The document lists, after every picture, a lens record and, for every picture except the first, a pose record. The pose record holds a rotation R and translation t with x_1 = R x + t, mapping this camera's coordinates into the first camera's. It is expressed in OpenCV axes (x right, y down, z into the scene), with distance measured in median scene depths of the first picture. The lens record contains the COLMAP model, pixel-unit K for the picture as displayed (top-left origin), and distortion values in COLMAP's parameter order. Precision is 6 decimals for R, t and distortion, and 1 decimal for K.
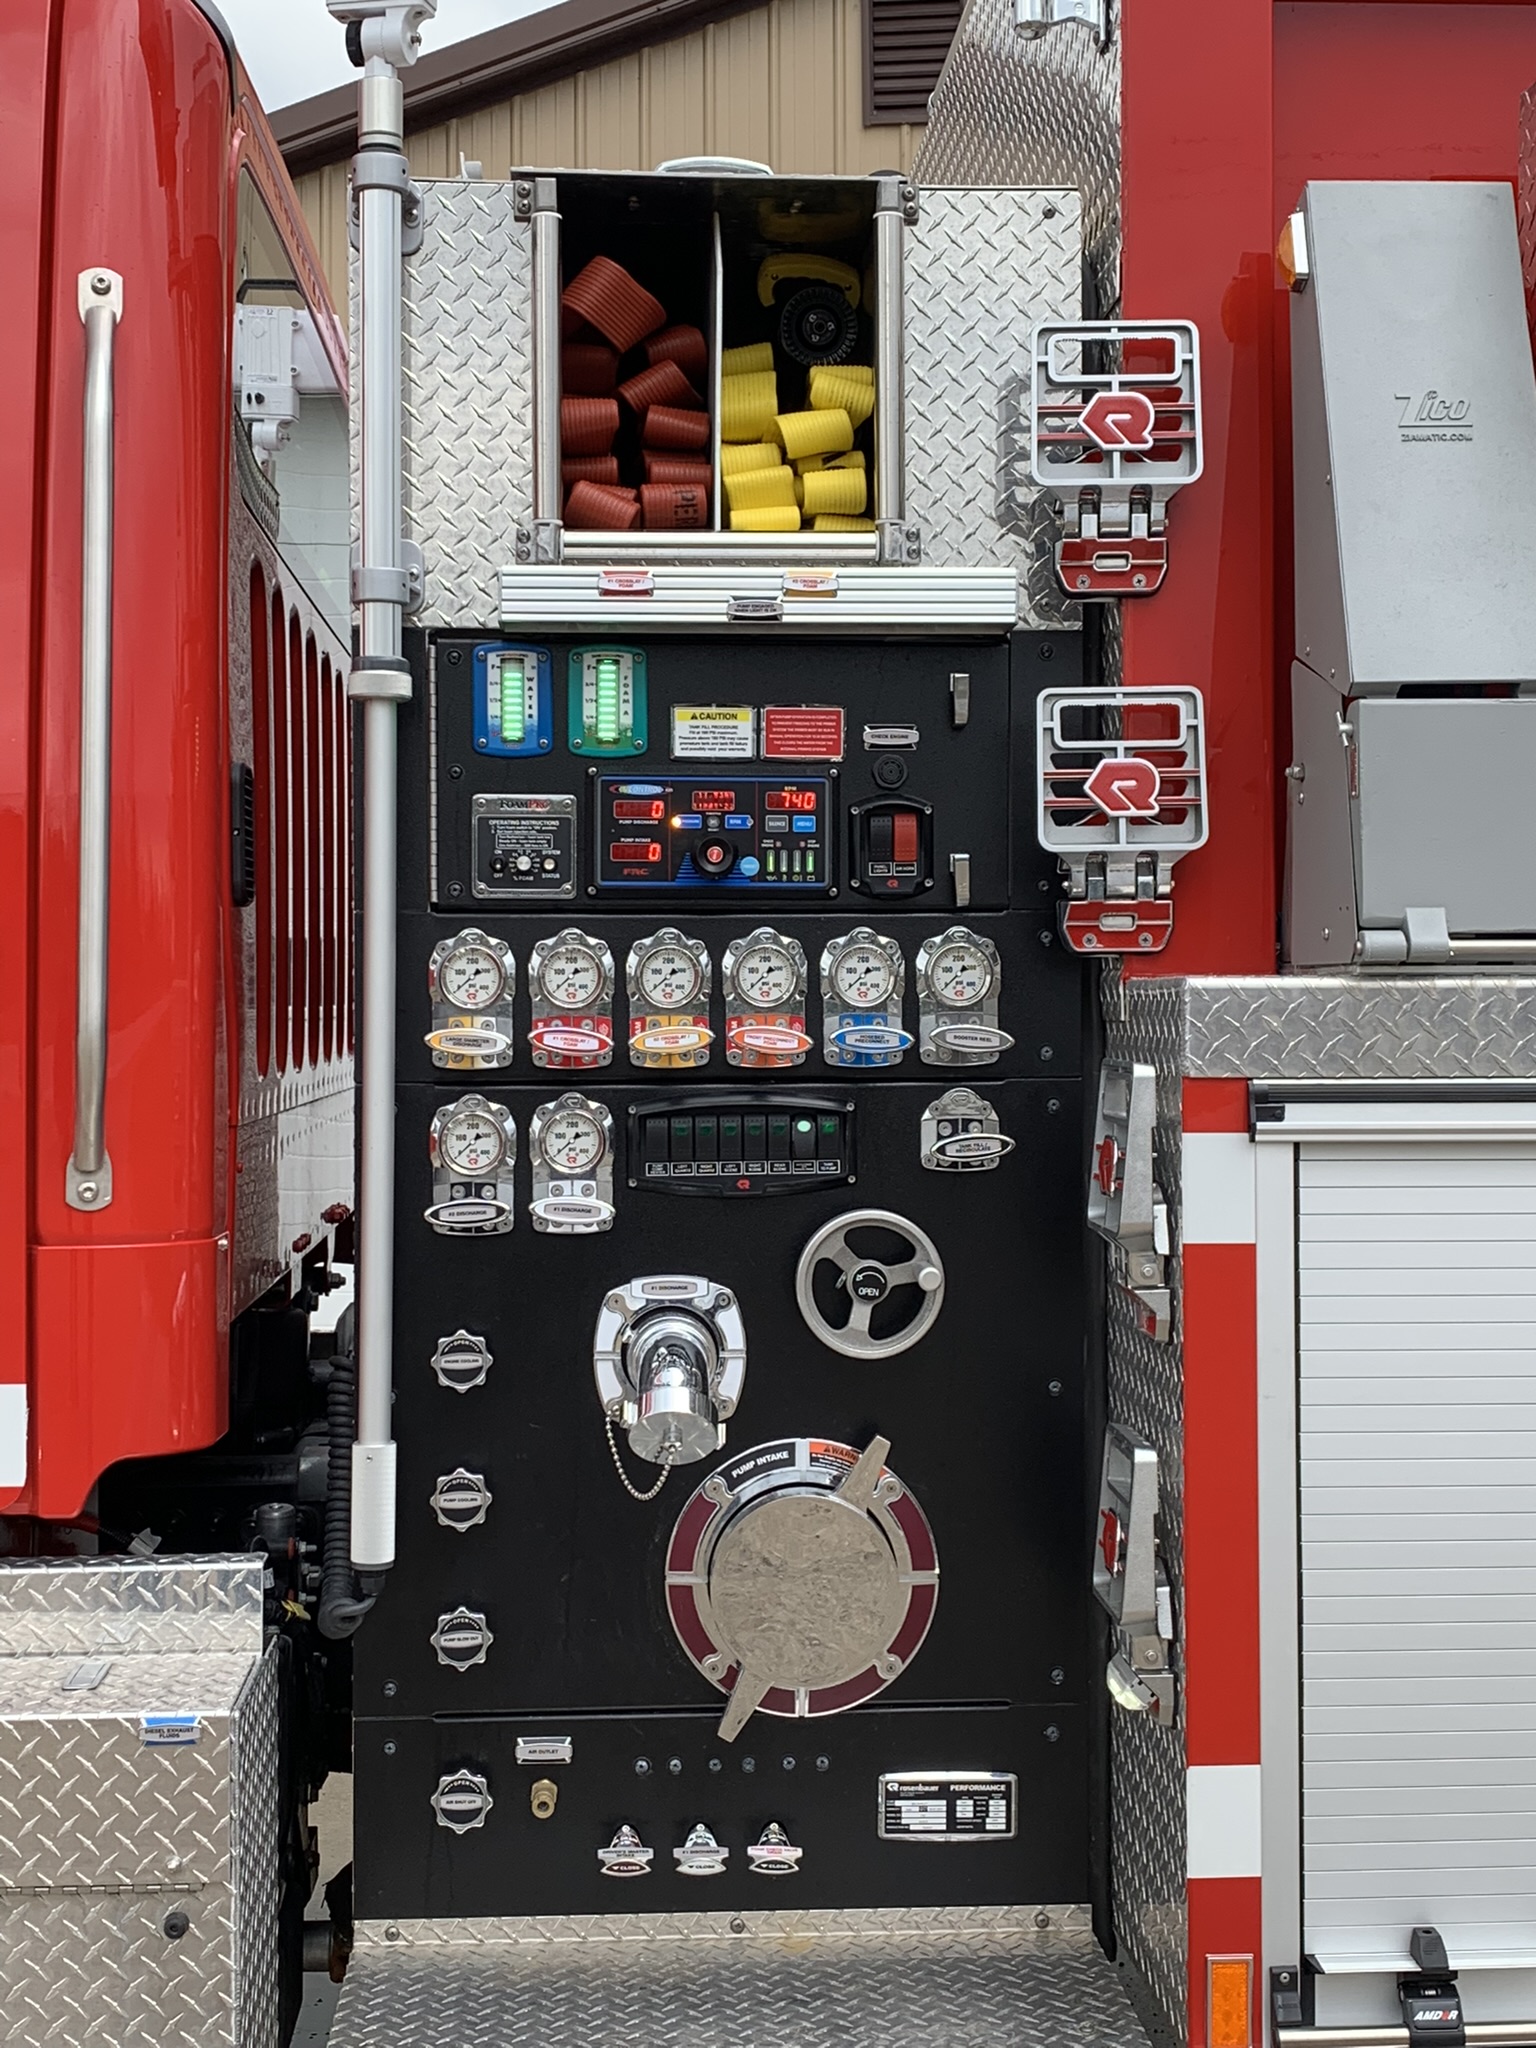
lens RADIAL K [[2794.5, 0, 749.4], [0, 2794.5, 1021.1], [0, 0, 1]] dist [0.084849, 0.000000]
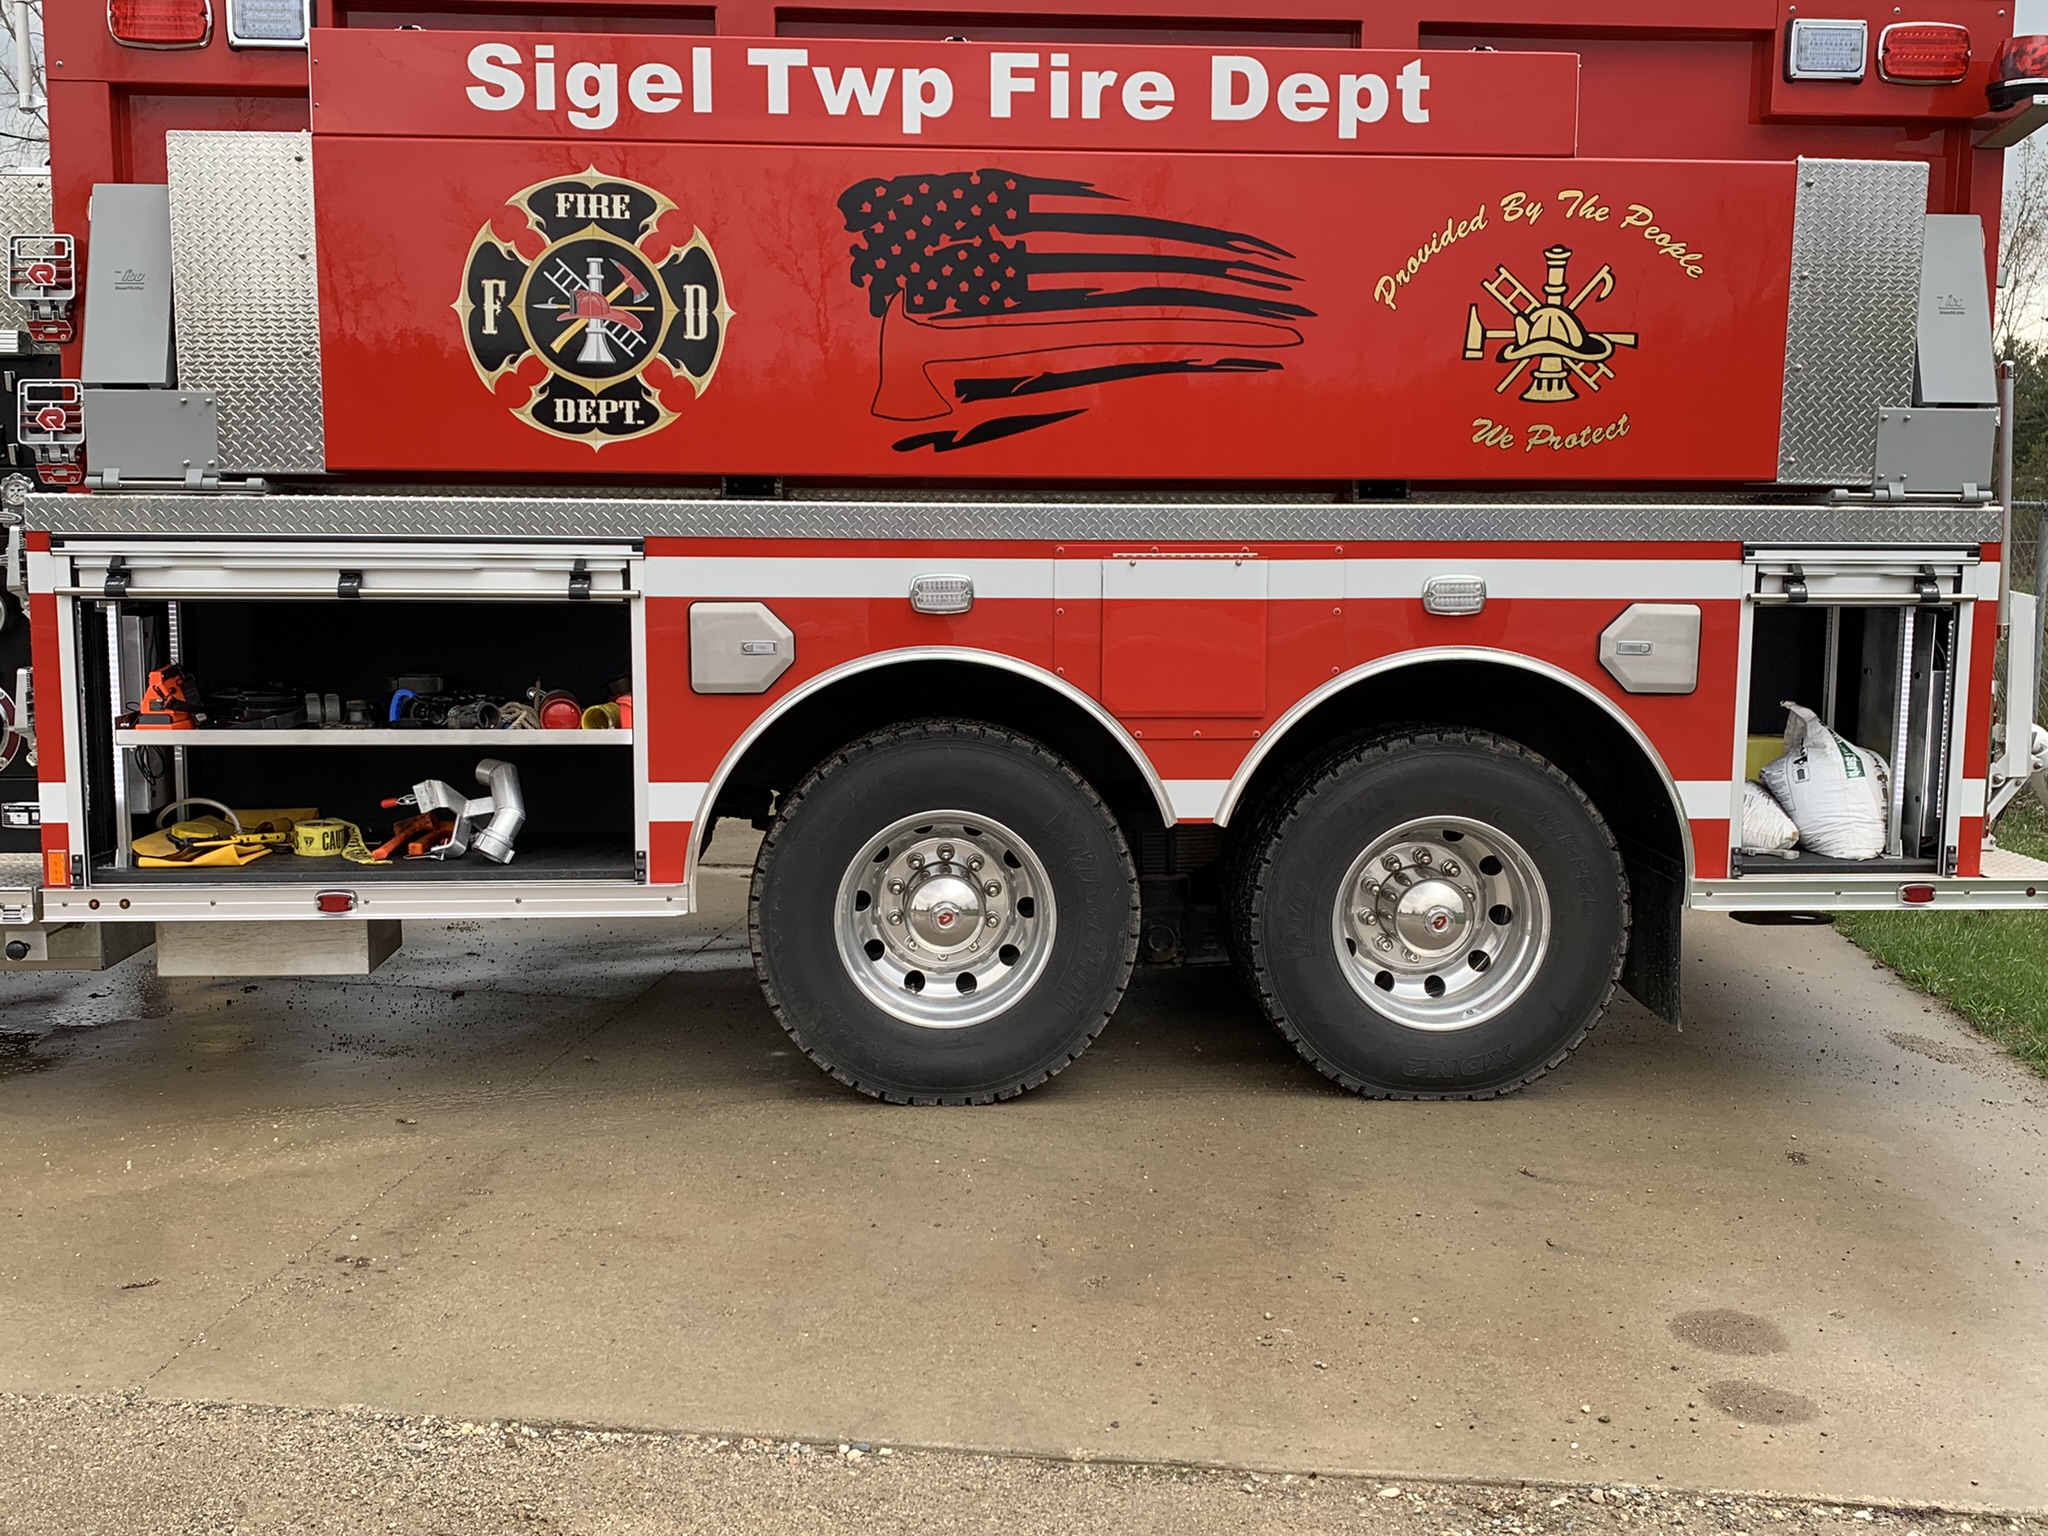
lens RADIAL K [[1914.5, 0, 1023.5], [0, 1914.5, 757.3], [0, 0, 1]] dist [0.018483, 0.000000]
pose [[0.999888, 0.006375, 0.013537, 0.984946], [-0.007885, 0.993378, 0.114623, 0.015096], [-0.012716, -0.114717, 0.993317, -0.789211]]
